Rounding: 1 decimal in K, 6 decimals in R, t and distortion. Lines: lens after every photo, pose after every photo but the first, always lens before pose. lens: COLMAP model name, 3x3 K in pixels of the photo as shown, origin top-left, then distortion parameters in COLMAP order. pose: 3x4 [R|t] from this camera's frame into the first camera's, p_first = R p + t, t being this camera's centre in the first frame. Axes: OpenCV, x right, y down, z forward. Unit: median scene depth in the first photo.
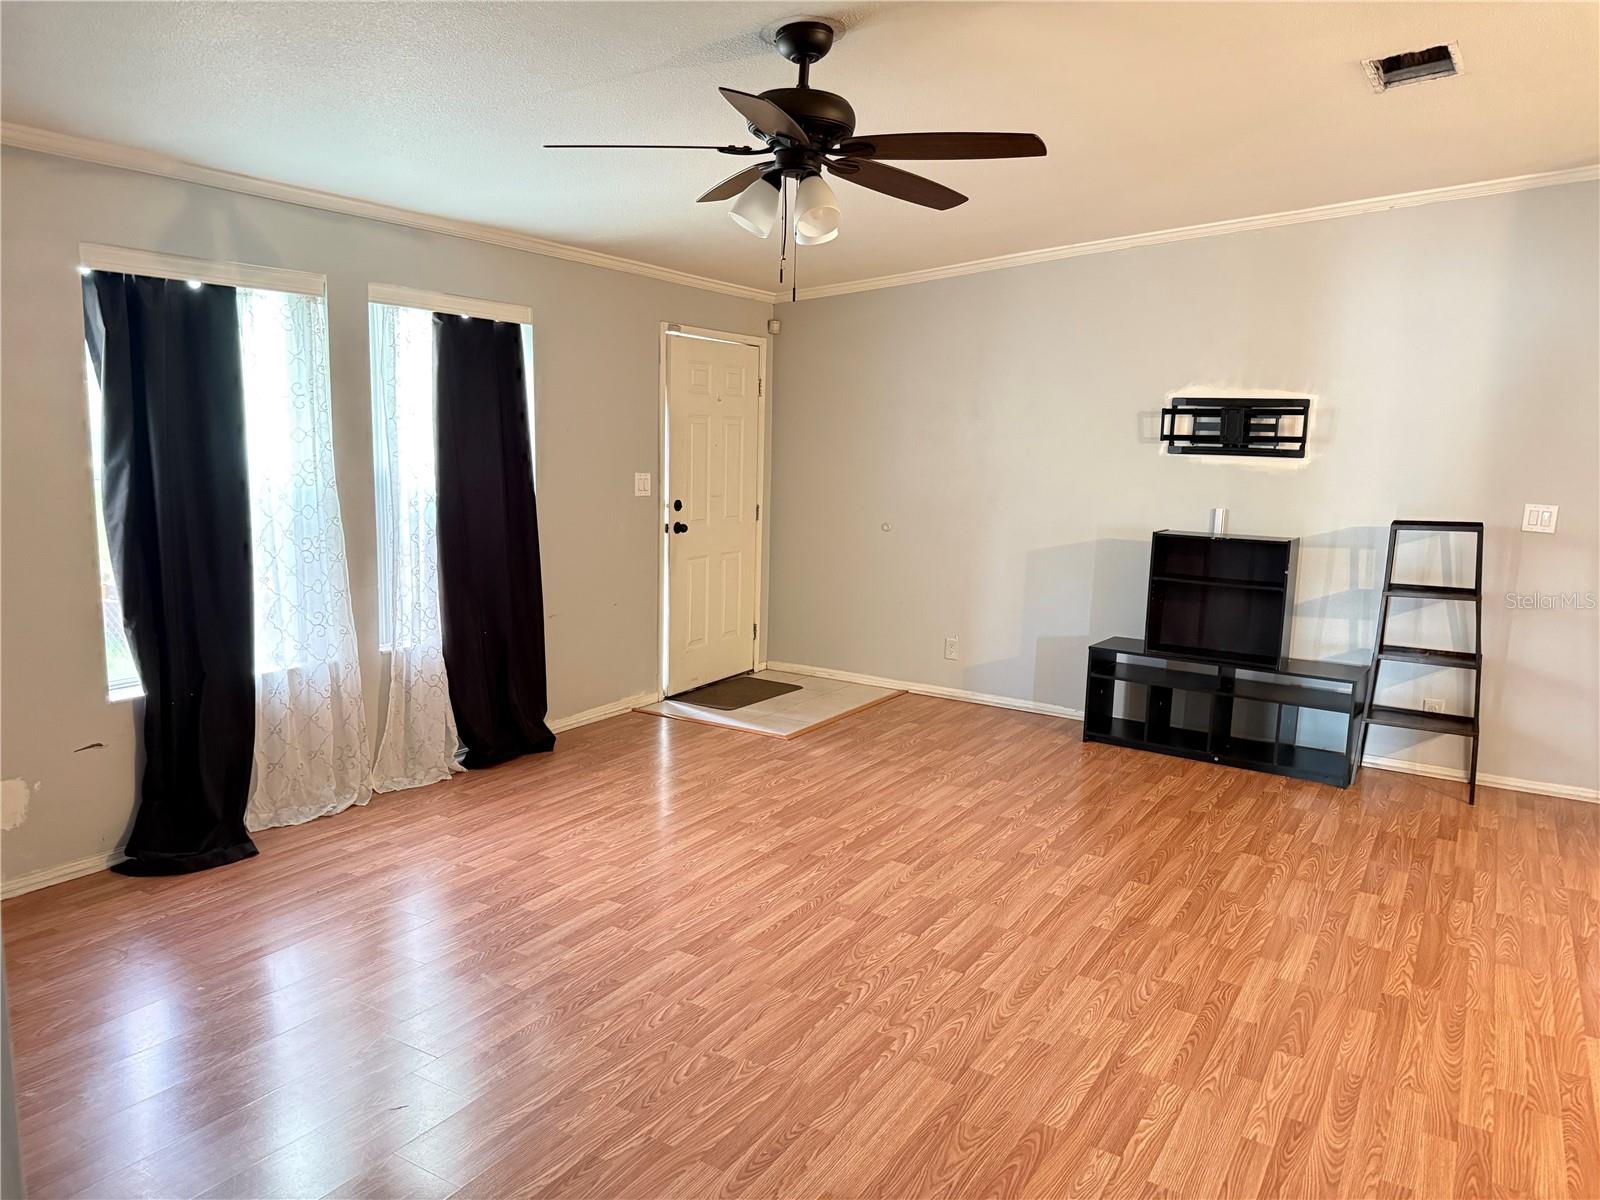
lens RADIAL K [[1137.5, 0, 800.0], [0, 1137.5, 600.0], [0, 0, 1]] dist [-0.025909, -0.002466]
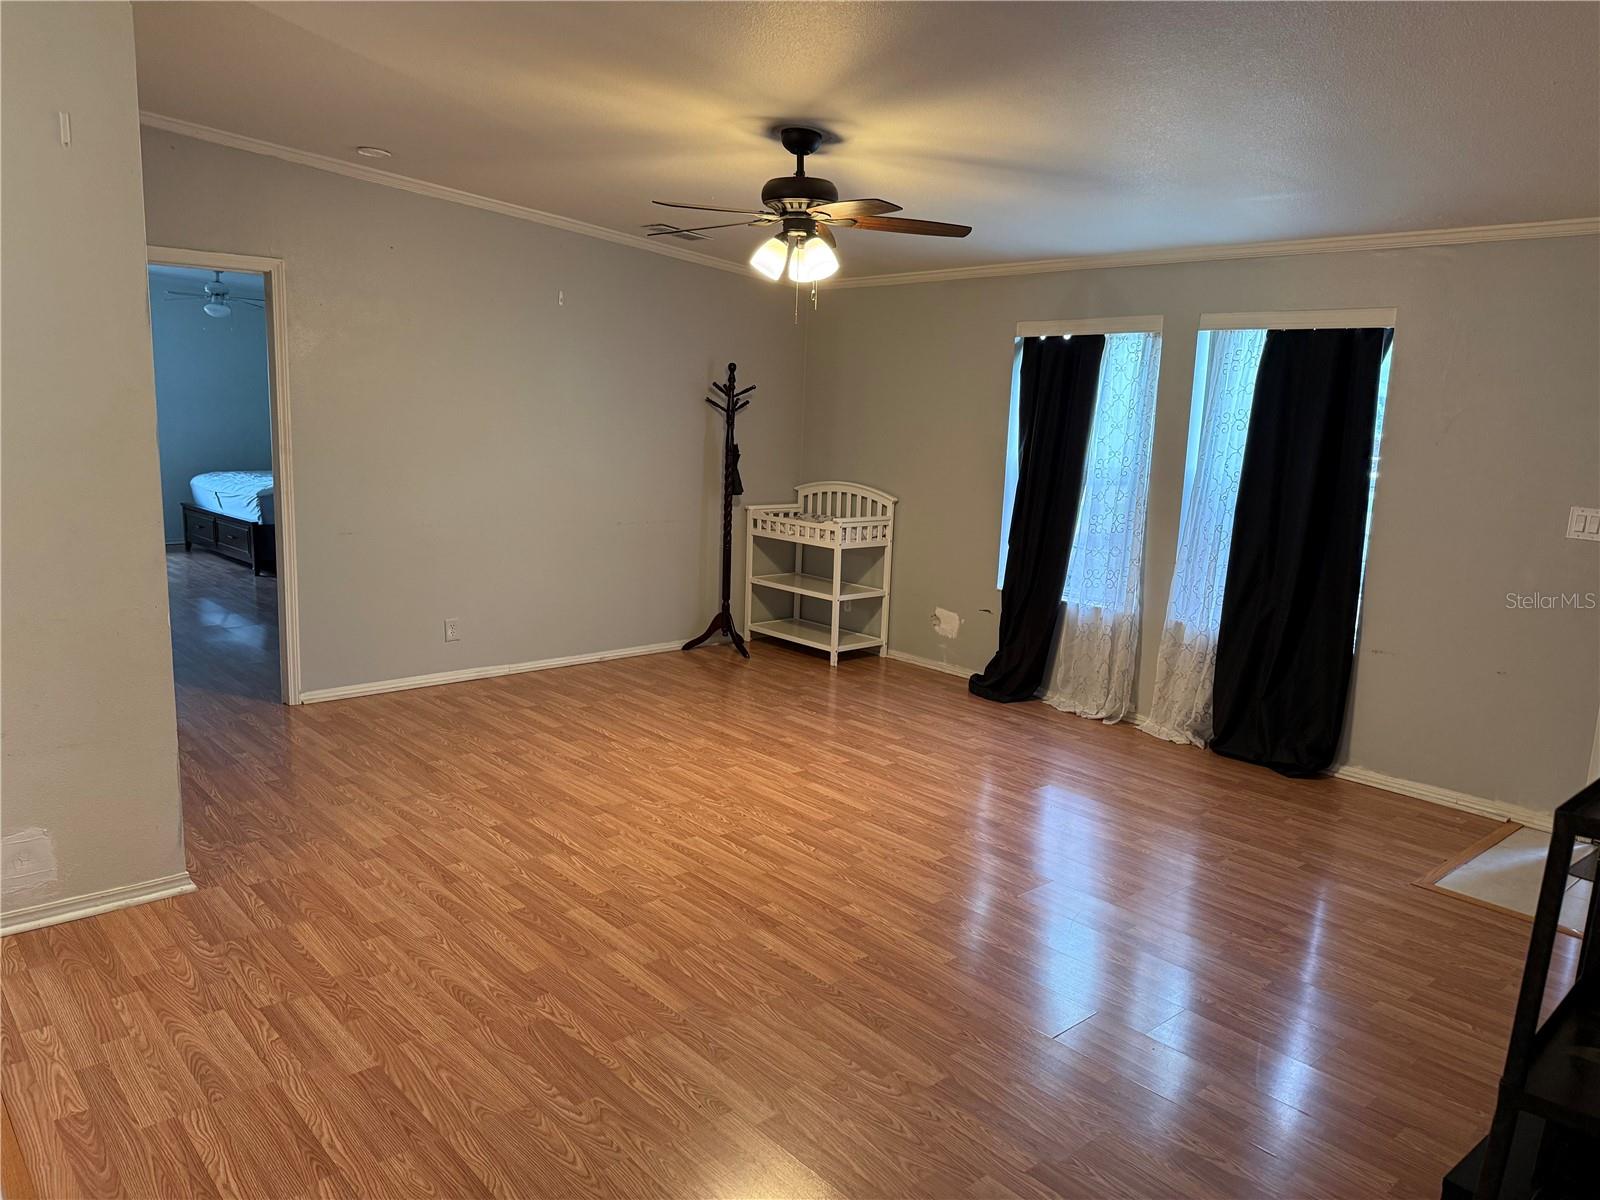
lens RADIAL K [[1133.7, 0, 794.6], [0, 1133.7, 604.7], [0, 0, 1]] dist [0.183744, -0.418415]
pose [[-0.284650, 0.138725, -0.948541, 1.234004], [-0.189014, 0.961928, 0.197404, -0.186473], [0.939813, 0.235478, -0.247592, 1.248904]]
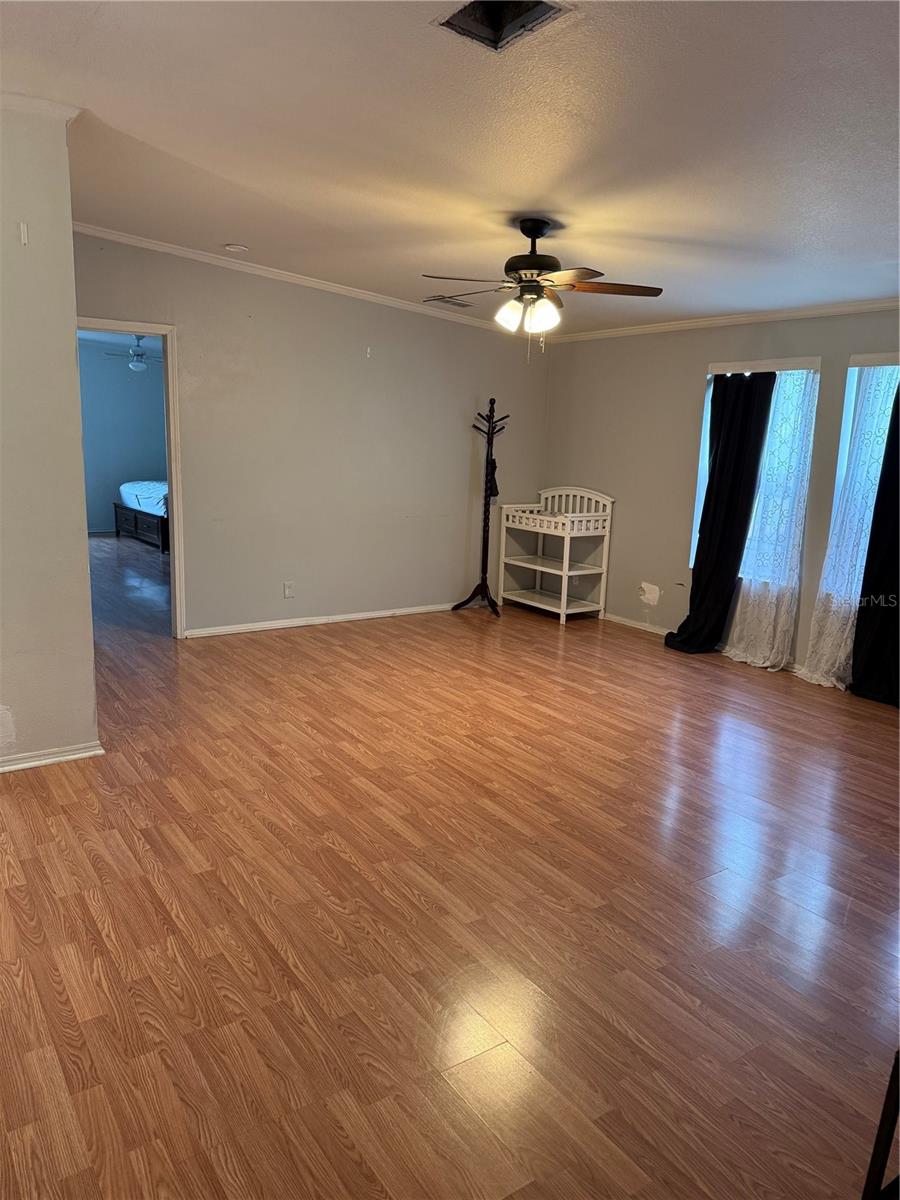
lens RADIAL K [[850.3, 0, 446.6], [0, 850.3, 604.1], [0, 0, 1]] dist [0.183744, -0.418415]
pose [[-0.406527, 0.146972, -0.901740, 1.257929], [-0.180899, 0.954488, 0.237123, -0.175528], [0.895551, 0.259521, -0.361438, 1.315244]]
